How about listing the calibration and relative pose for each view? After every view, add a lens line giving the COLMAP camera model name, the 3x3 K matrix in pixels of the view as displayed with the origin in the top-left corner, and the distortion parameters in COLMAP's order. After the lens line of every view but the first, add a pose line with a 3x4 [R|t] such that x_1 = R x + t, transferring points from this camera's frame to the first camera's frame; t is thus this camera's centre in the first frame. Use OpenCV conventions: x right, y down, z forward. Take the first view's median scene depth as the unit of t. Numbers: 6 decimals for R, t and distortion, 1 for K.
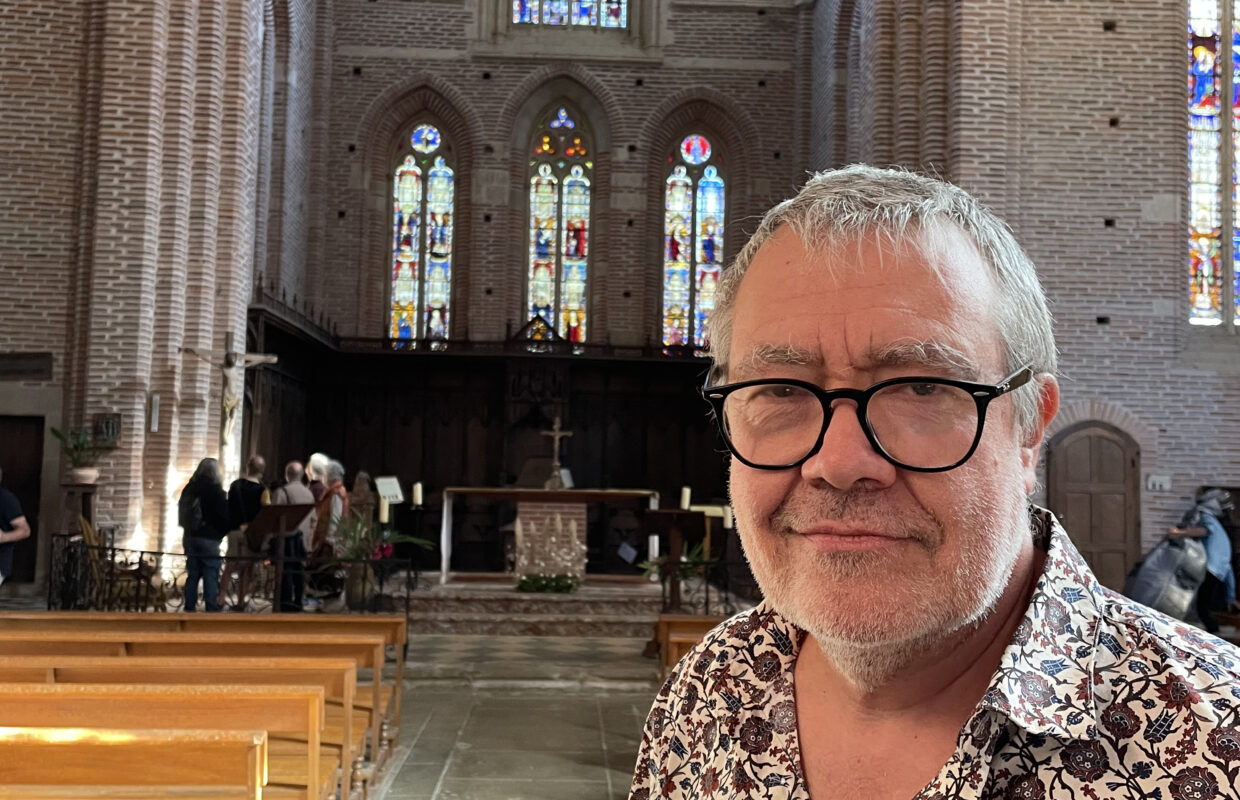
lens RADIAL K [[1232.5, 0, 620.0], [0, 1232.5, 400.0], [0, 0, 1]] dist [0.147859, -0.267855]
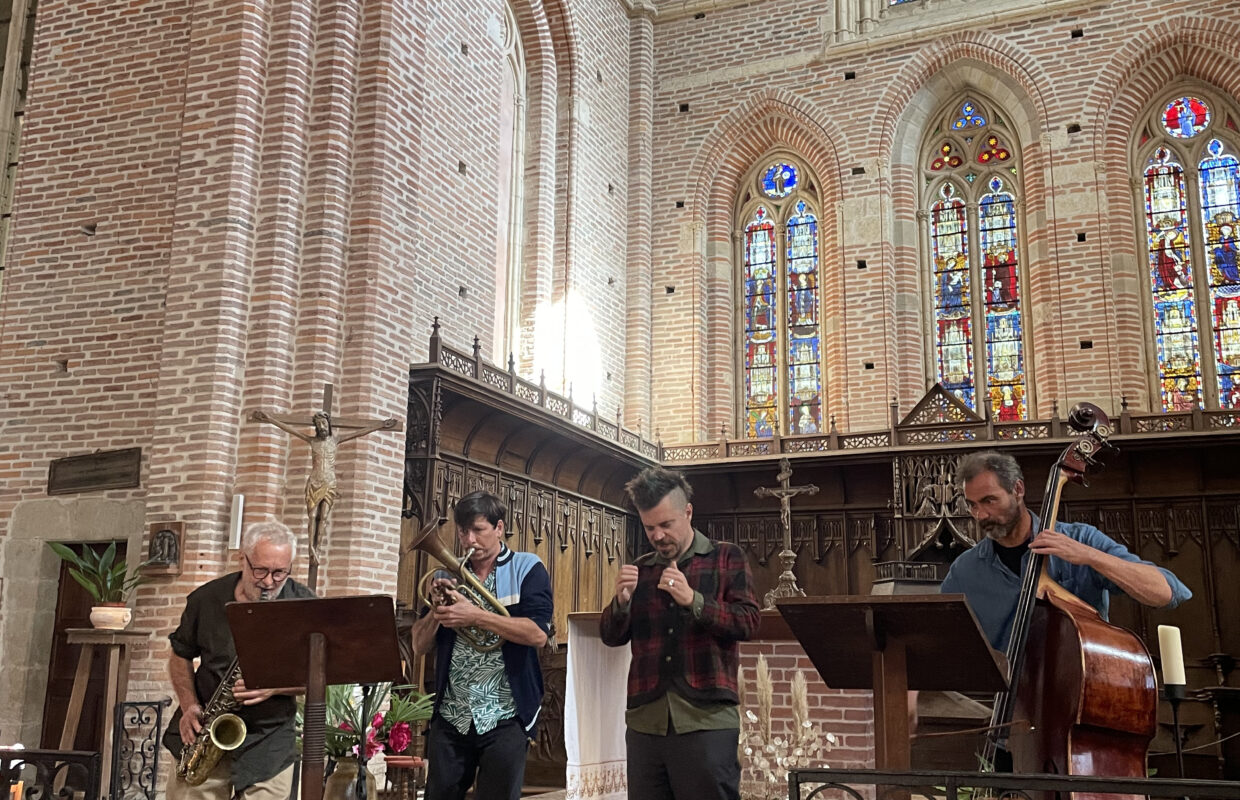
lens RADIAL K [[1232.5, 0, 620.0], [0, 1232.5, 400.0], [0, 0, 1]] dist [0.147859, -0.267855]
pose [[0.900749, -0.106904, -0.420979, 0.086558], [0.038519, 0.985079, -0.167735, 0.063069], [0.432629, 0.134872, 0.891427, 0.481821]]
